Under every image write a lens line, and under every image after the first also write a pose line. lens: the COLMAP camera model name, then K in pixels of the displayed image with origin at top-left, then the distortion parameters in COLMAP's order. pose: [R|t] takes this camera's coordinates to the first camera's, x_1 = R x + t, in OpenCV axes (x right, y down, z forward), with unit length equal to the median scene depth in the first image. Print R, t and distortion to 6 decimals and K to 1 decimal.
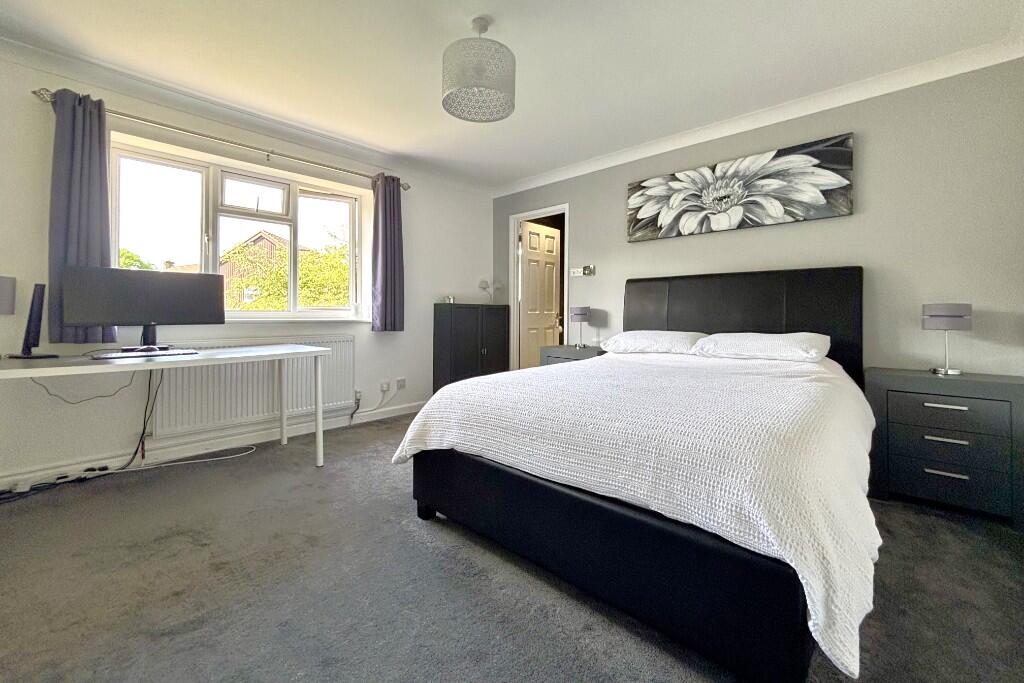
lens RADIAL K [[414.7, 0, 513.6], [0, 414.7, 312.9], [0, 0, 1]] dist [-0.001055, -0.000112]
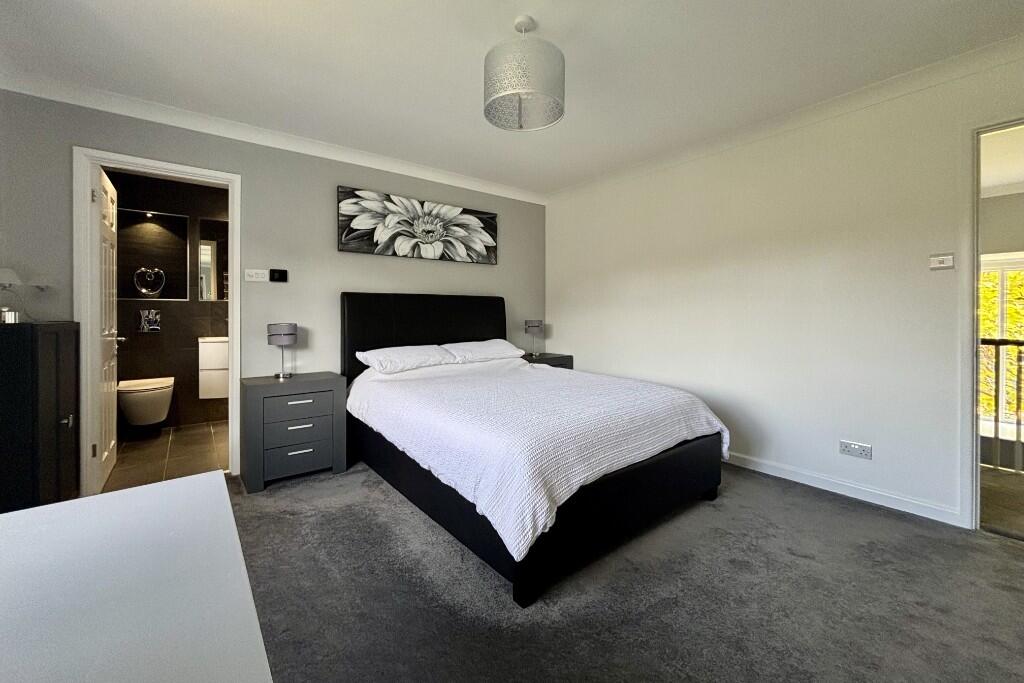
lens RADIAL K [[414.7, 0, 513.6], [0, 414.7, 312.9], [0, 0, 1]] dist [-0.001055, -0.000112]
pose [[0.149715, -0.002140, 0.988727, -0.620768], [0.000743, 0.999998, 0.002052, -0.042780], [-0.988729, 0.000428, 0.149716, 0.557043]]
